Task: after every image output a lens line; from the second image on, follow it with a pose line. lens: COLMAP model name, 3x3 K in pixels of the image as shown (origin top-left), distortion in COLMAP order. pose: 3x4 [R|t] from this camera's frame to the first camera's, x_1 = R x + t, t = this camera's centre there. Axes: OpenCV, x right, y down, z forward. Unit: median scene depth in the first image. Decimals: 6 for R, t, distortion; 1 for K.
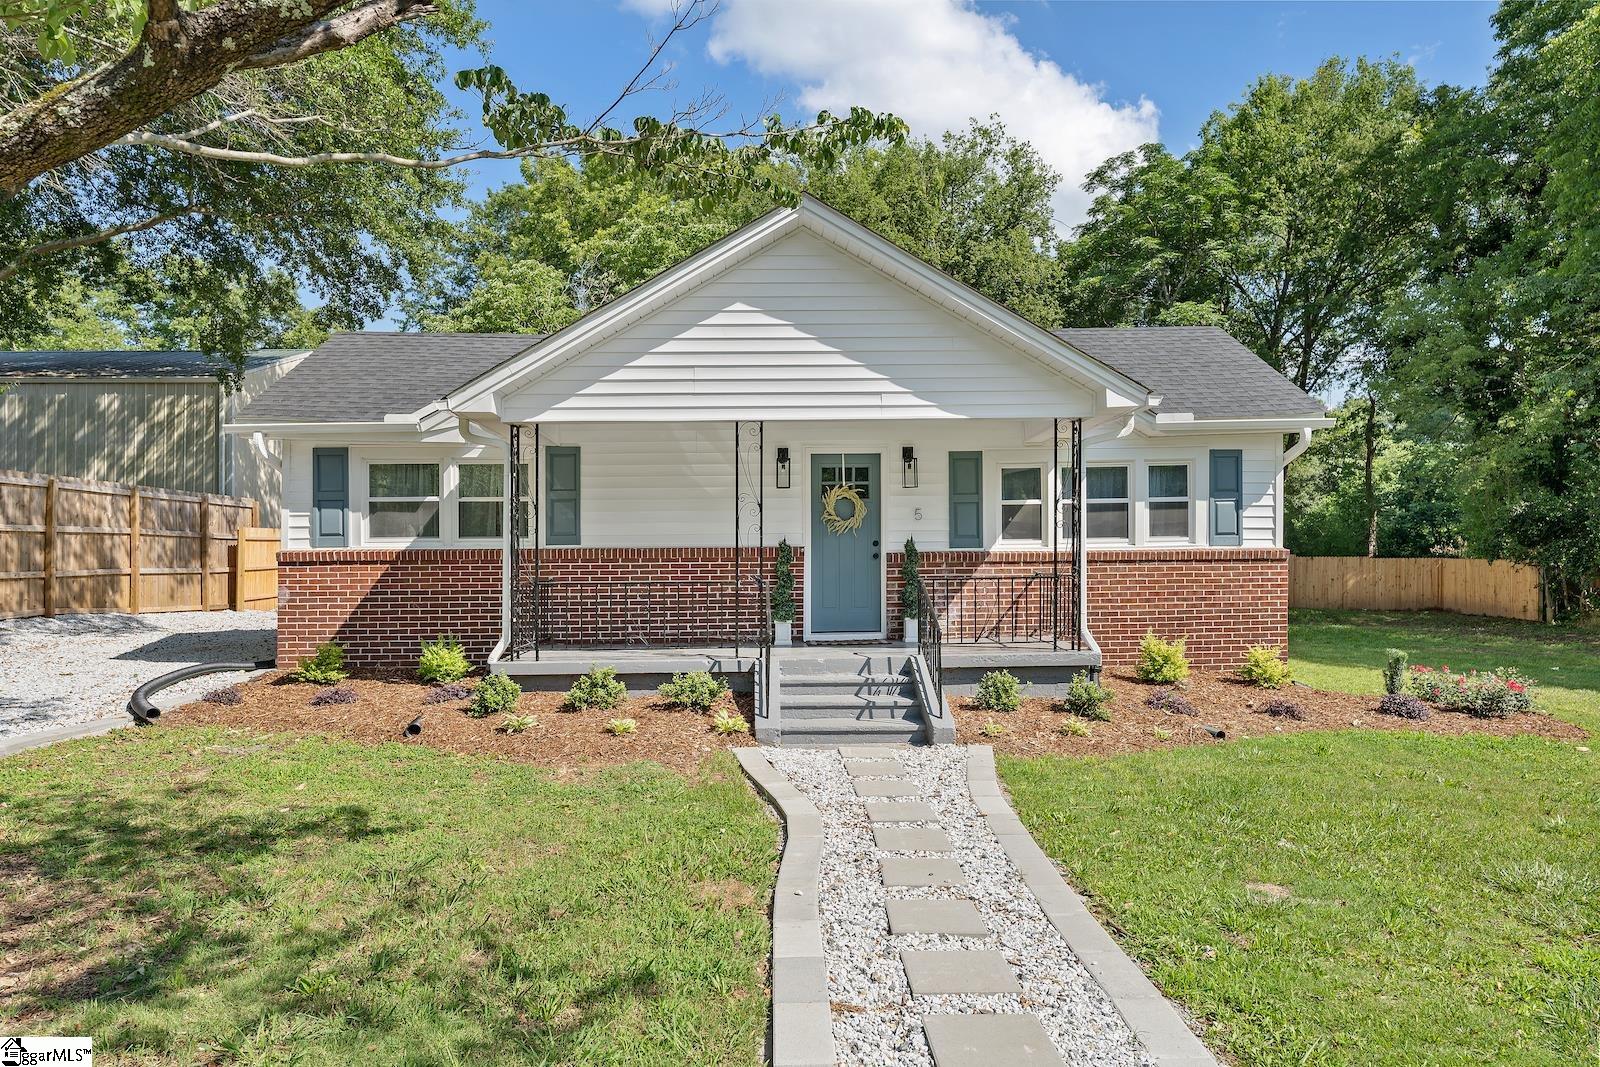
lens RADIAL K [[1006.8, 0, 805.3], [0, 1006.8, 537.8], [0, 0, 1]] dist [-0.015433, -0.000835]
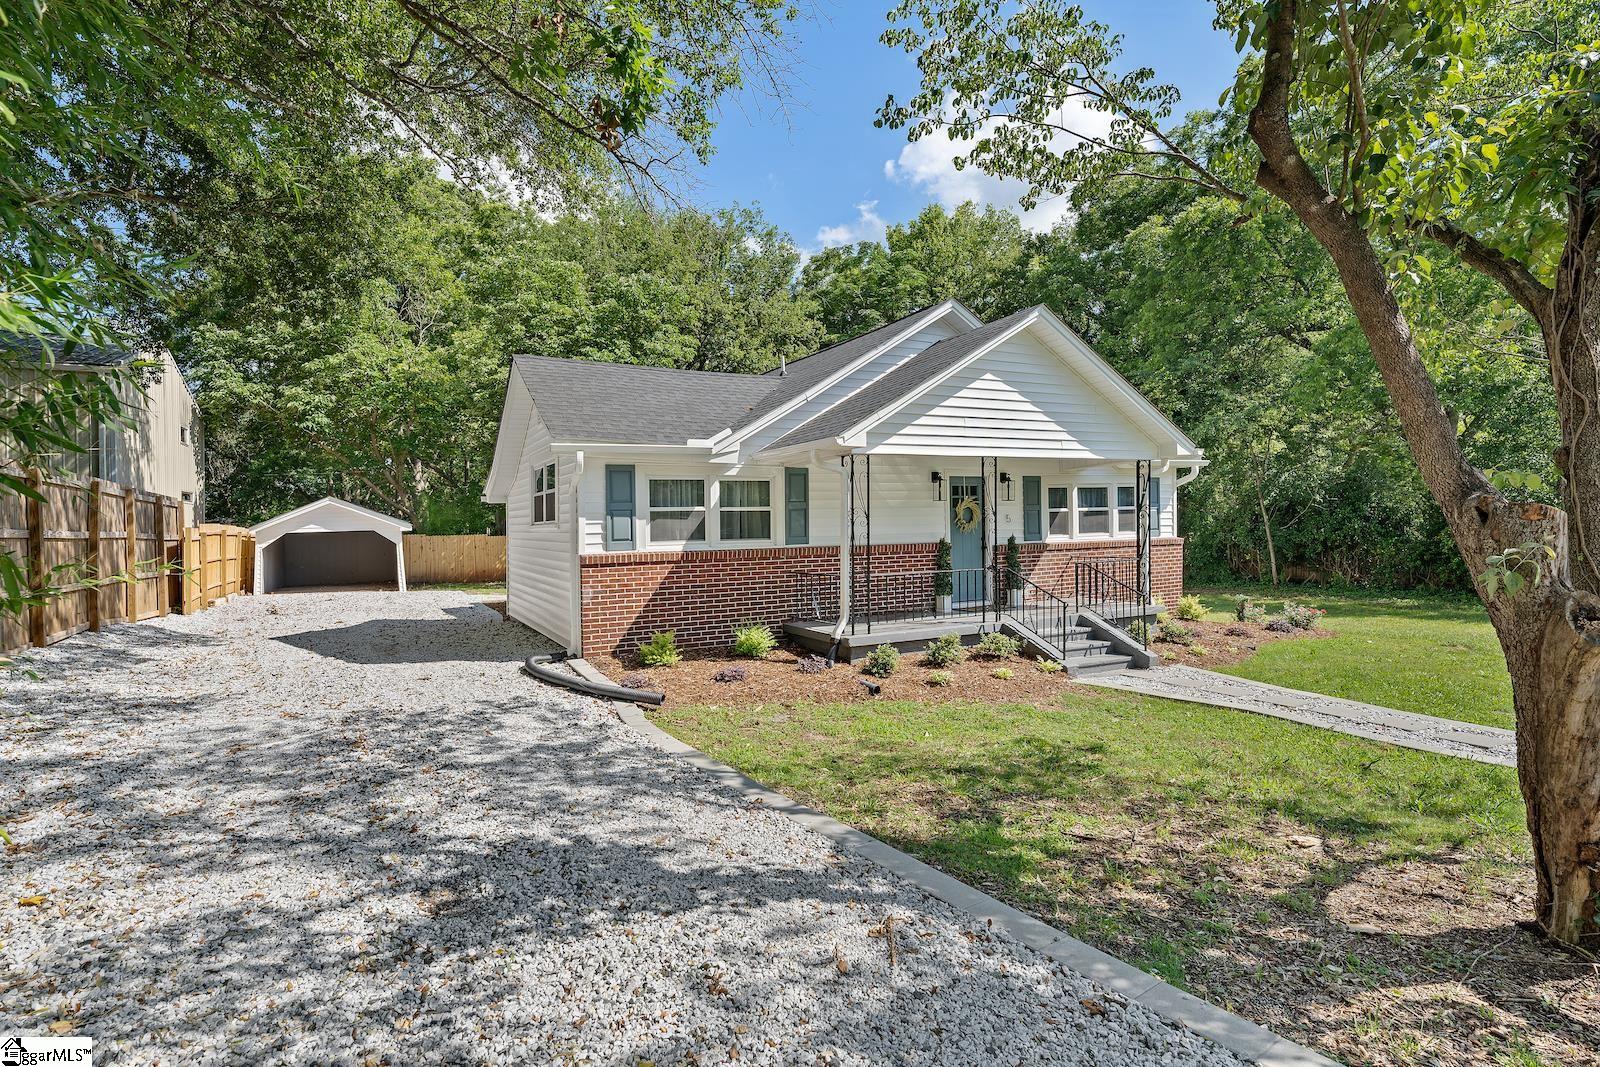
lens RADIAL K [[818.0, 0, 795.9], [0, 818.0, 533.8], [0, 0, 1]] dist [-0.001864, 0.000090]
pose [[0.901337, -0.015008, 0.432859, -0.693646], [0.009301, 0.999840, 0.015299, -0.022428], [-0.433020, -0.009764, 0.901332, 0.058260]]
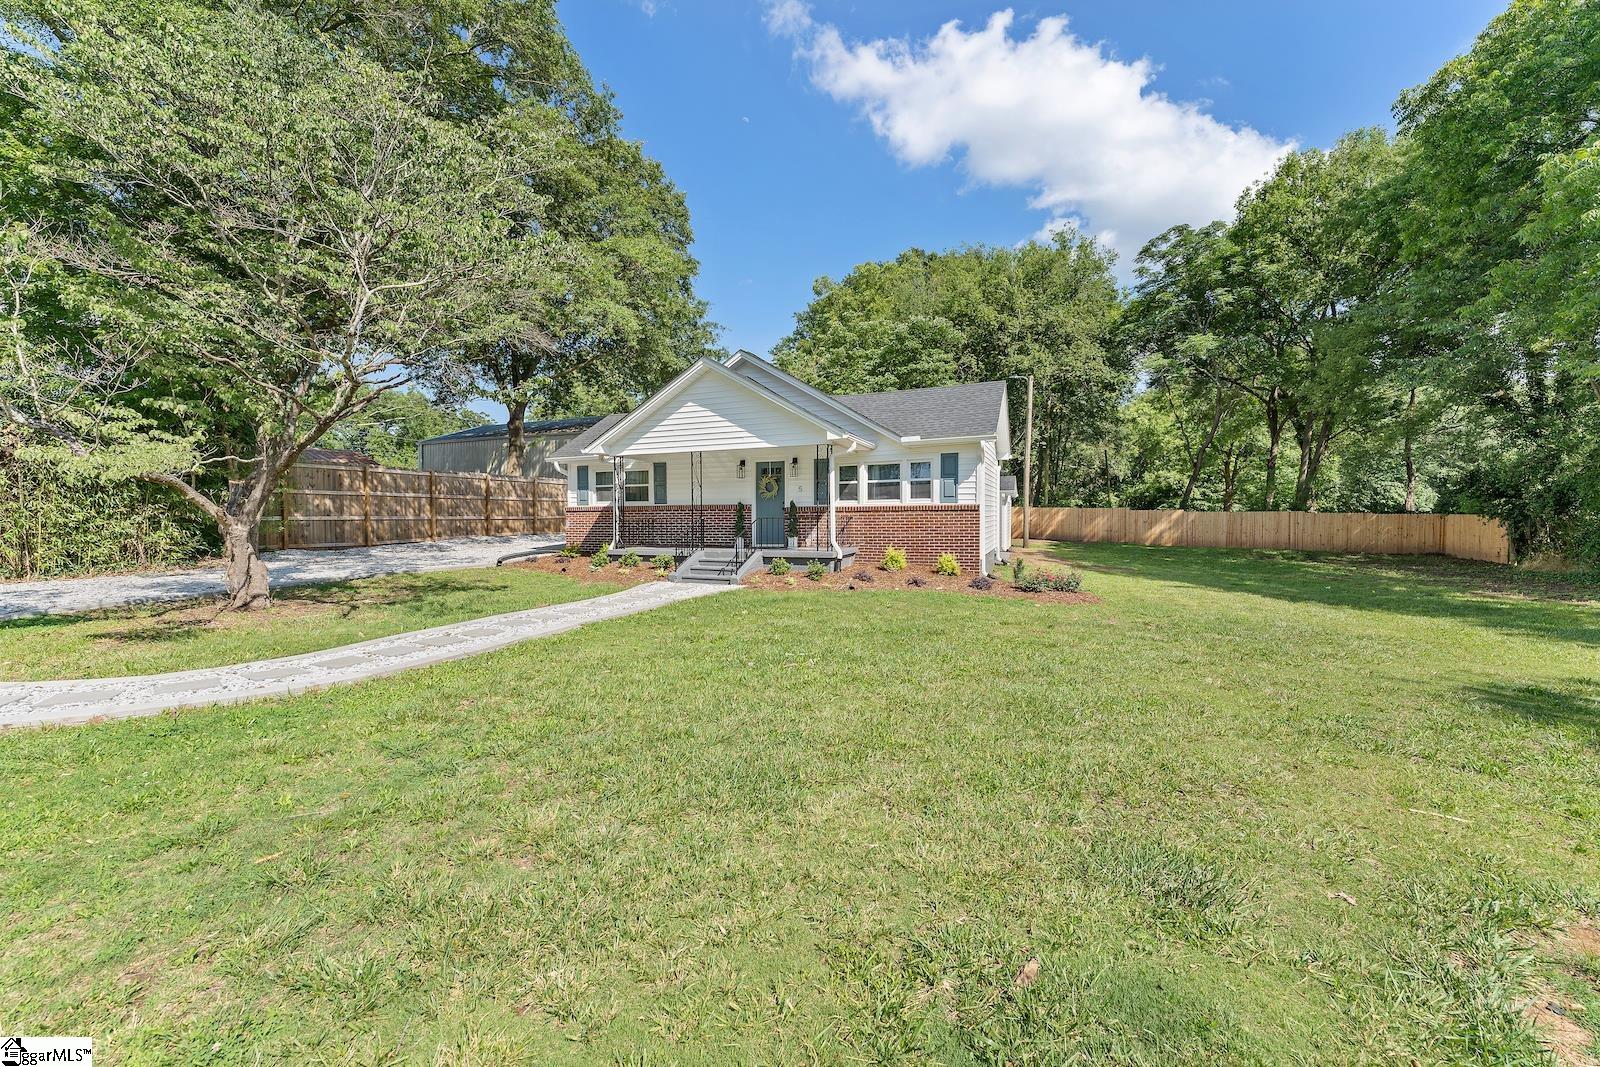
lens RADIAL K [[654.7, 0, 796.0], [0, 654.7, 525.7], [0, 0, 1]] dist [-0.002061, 0.000010]
pose [[0.909394, 0.009513, -0.415827, 0.691684], [0.005404, 0.999384, 0.034681, 0.006234], [0.415901, -0.033786, 0.908782, -0.273881]]
